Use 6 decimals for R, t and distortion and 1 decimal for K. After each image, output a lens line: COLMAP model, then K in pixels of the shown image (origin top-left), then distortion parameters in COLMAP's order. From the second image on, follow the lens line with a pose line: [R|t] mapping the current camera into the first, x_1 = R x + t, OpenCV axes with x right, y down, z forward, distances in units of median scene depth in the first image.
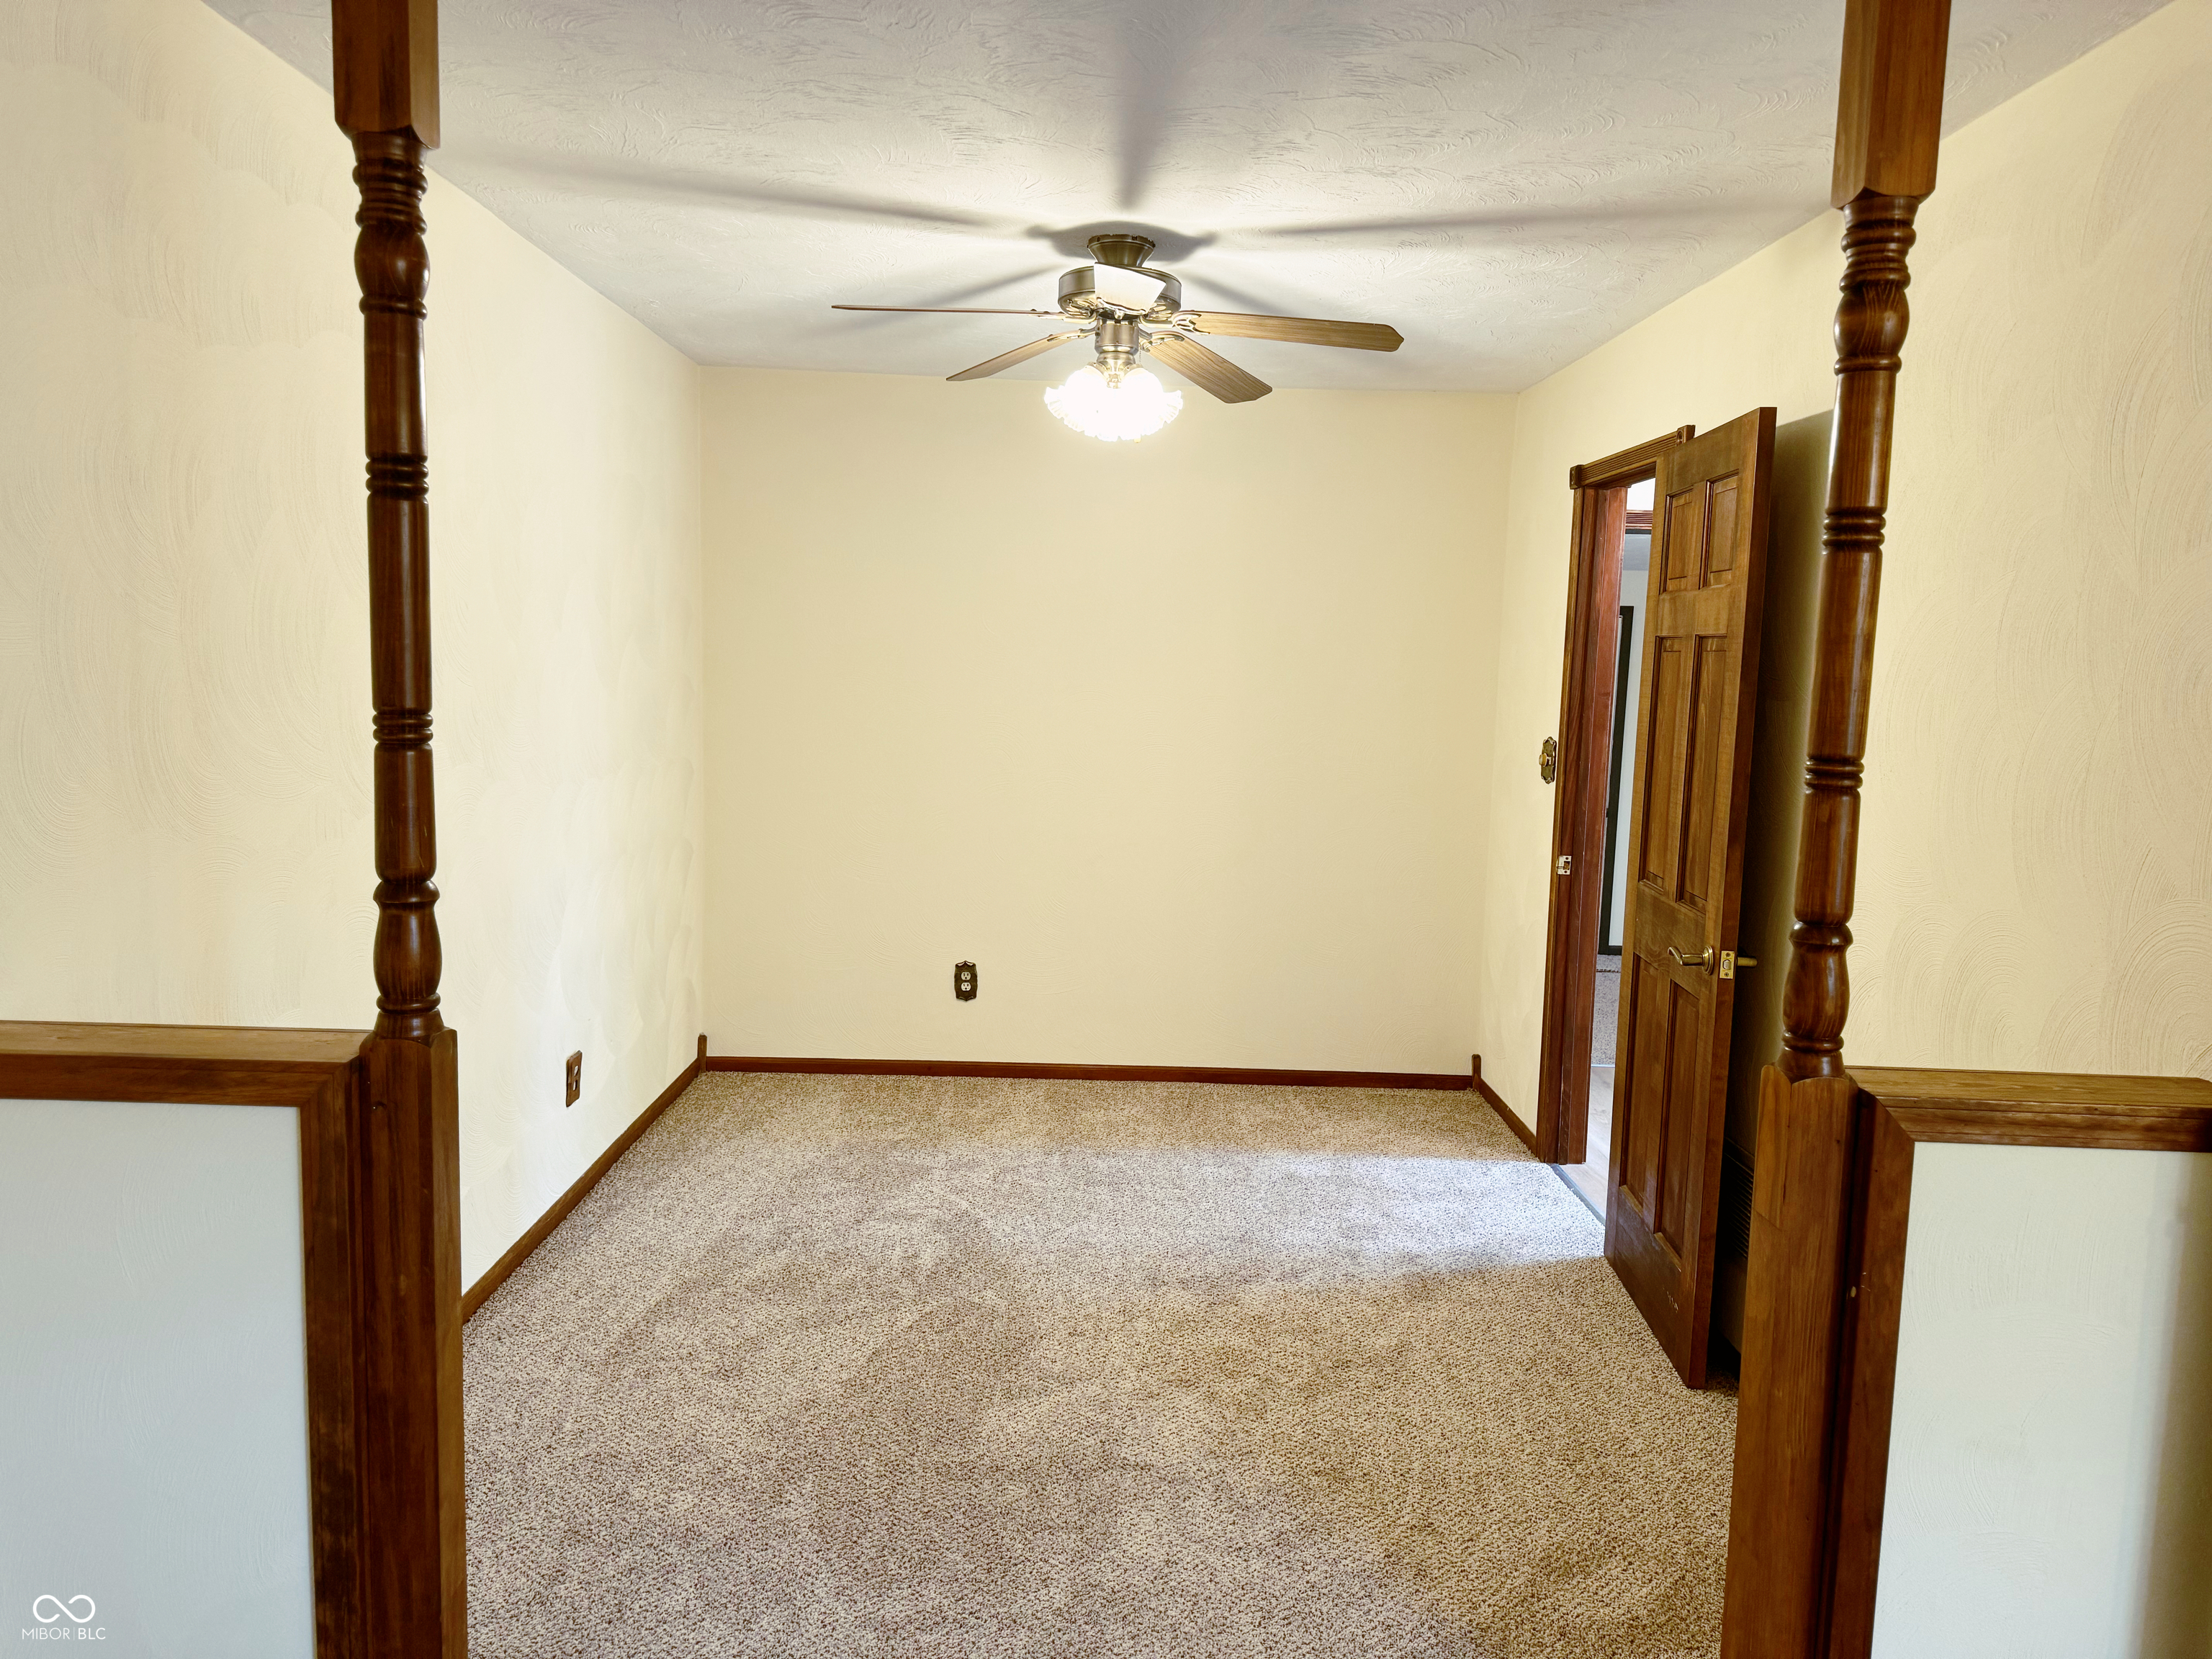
lens RADIAL K [[1554.1, 0, 1106.0], [0, 1554.1, 829.5], [0, 0, 1]] dist [0.097092, -0.145379]
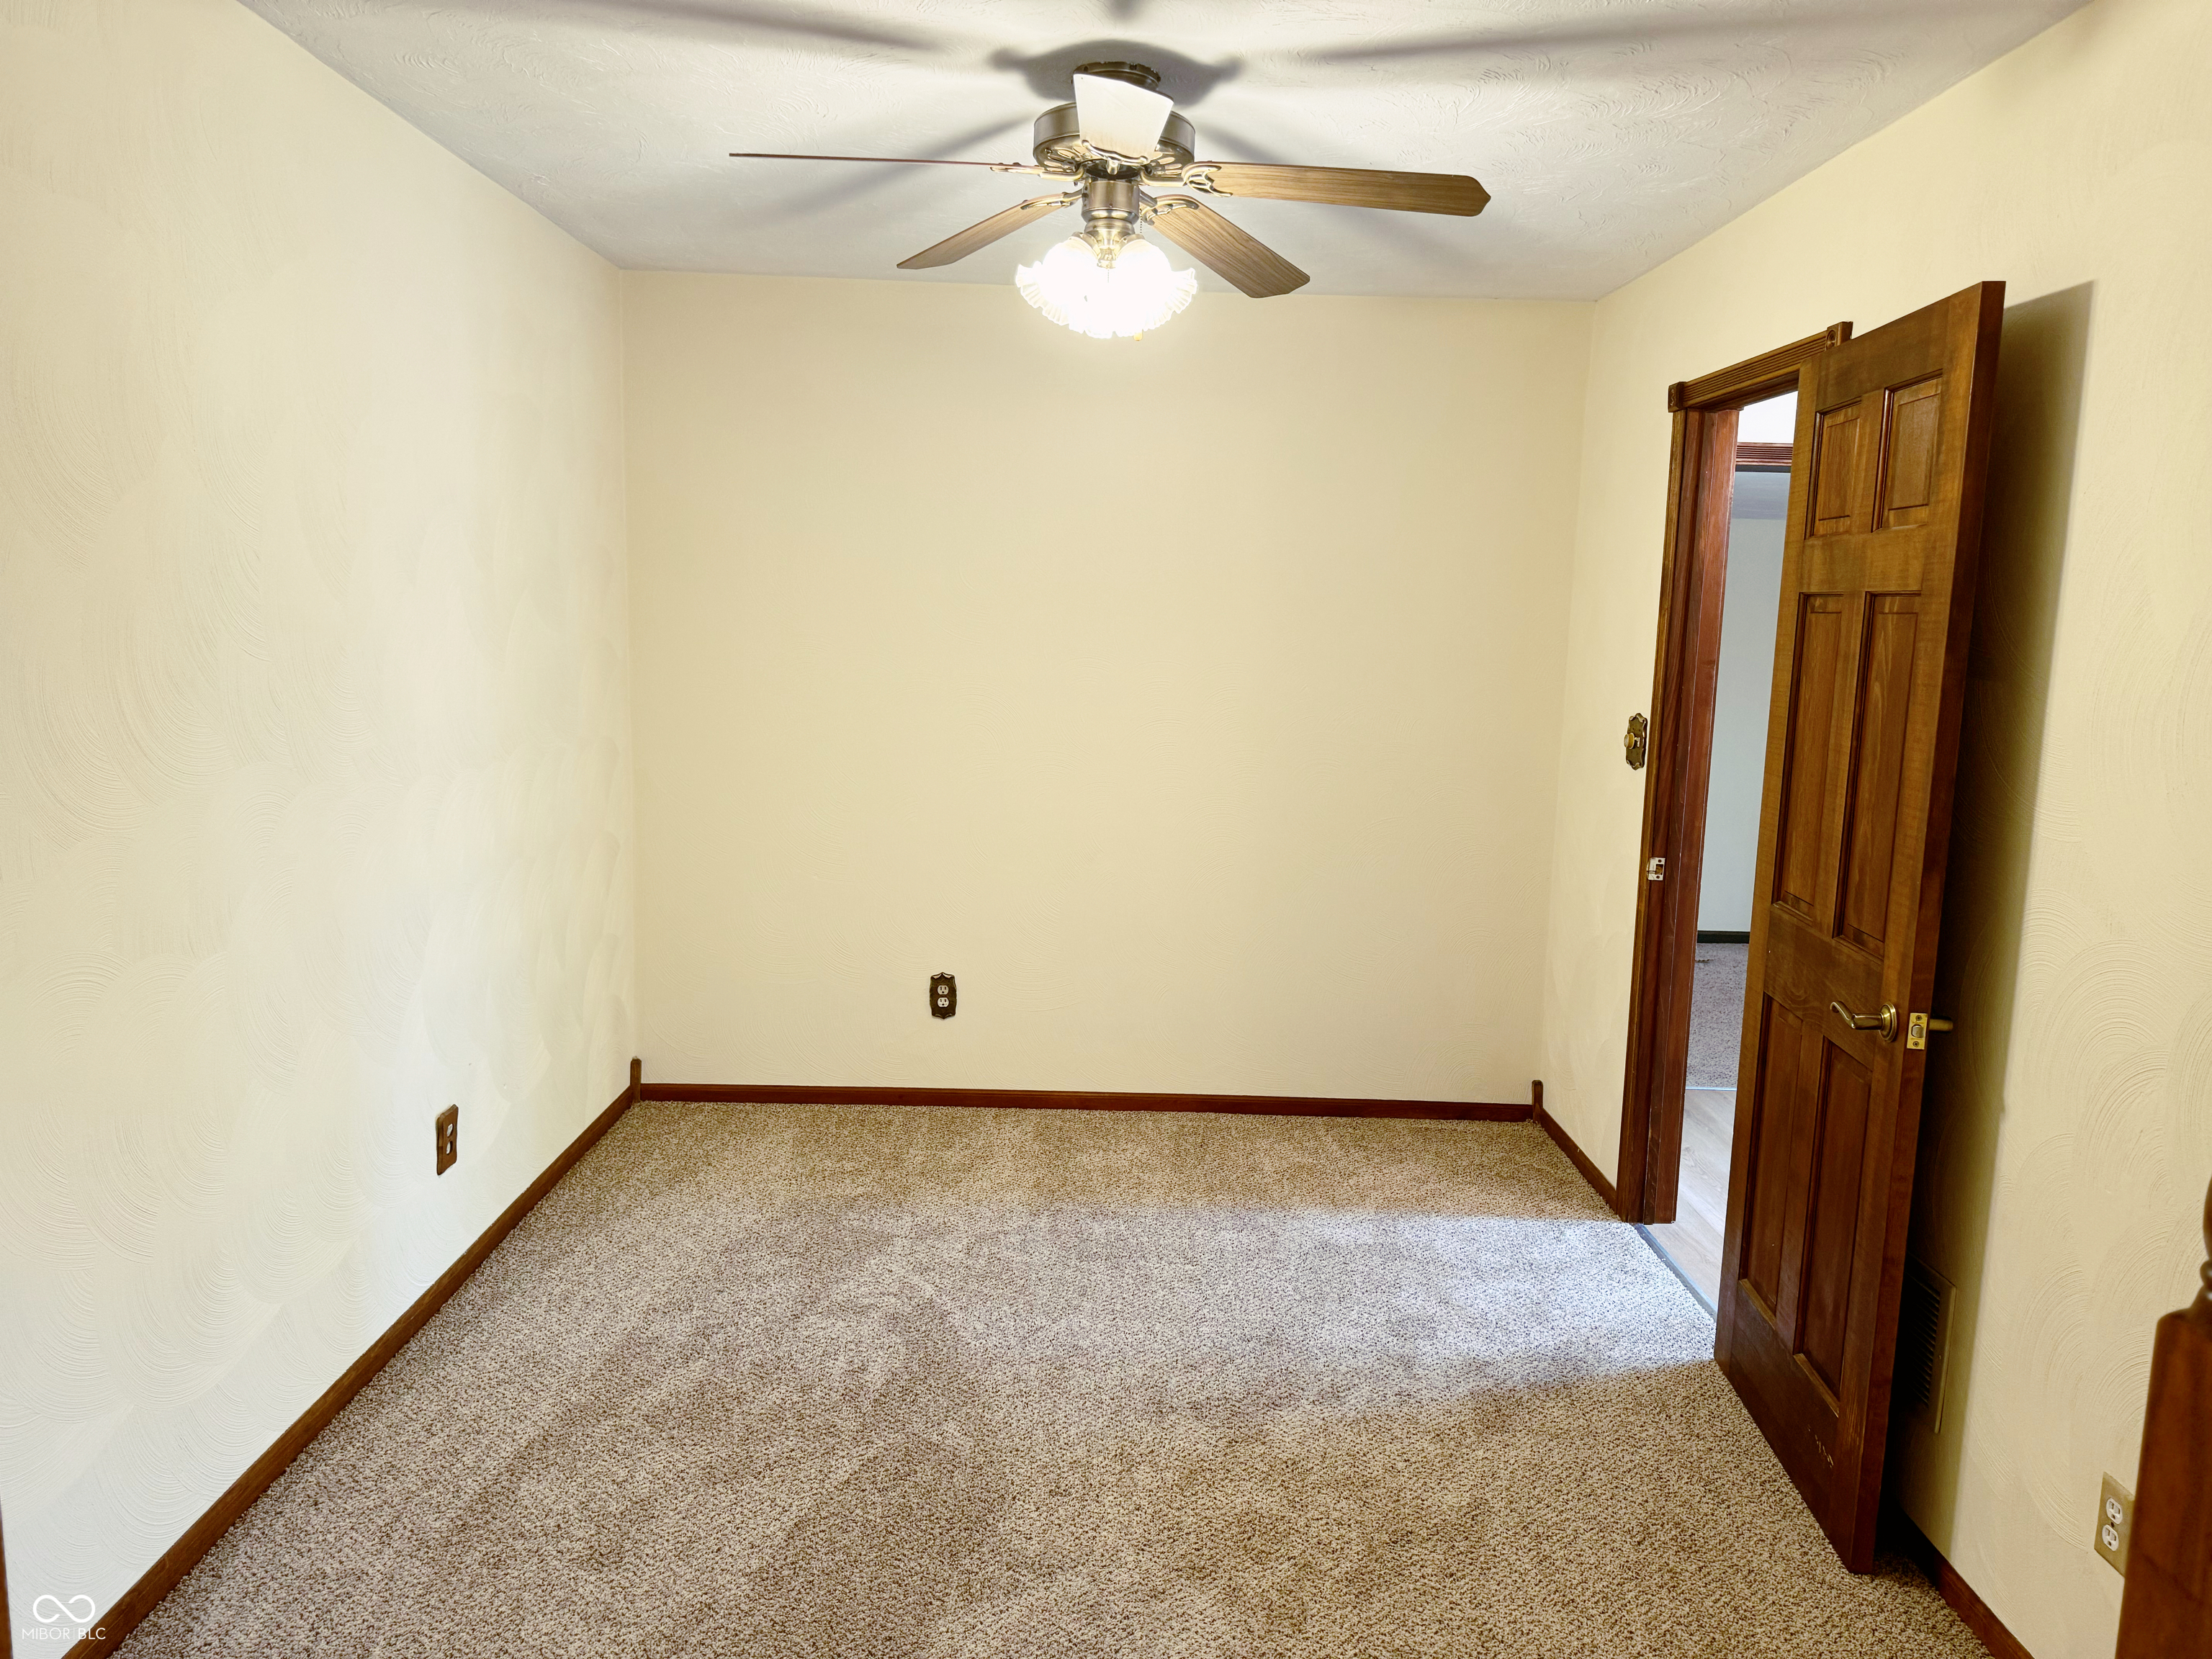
lens RADIAL K [[1554.1, 0, 1106.0], [0, 1554.1, 829.5], [0, 0, 1]] dist [0.097092, -0.145379]
pose [[0.999968, -0.000139, -0.008033, 0.010030], [0.000377, 0.999564, 0.029540, -0.028821], [0.008025, -0.029542, 0.999531, 0.210977]]
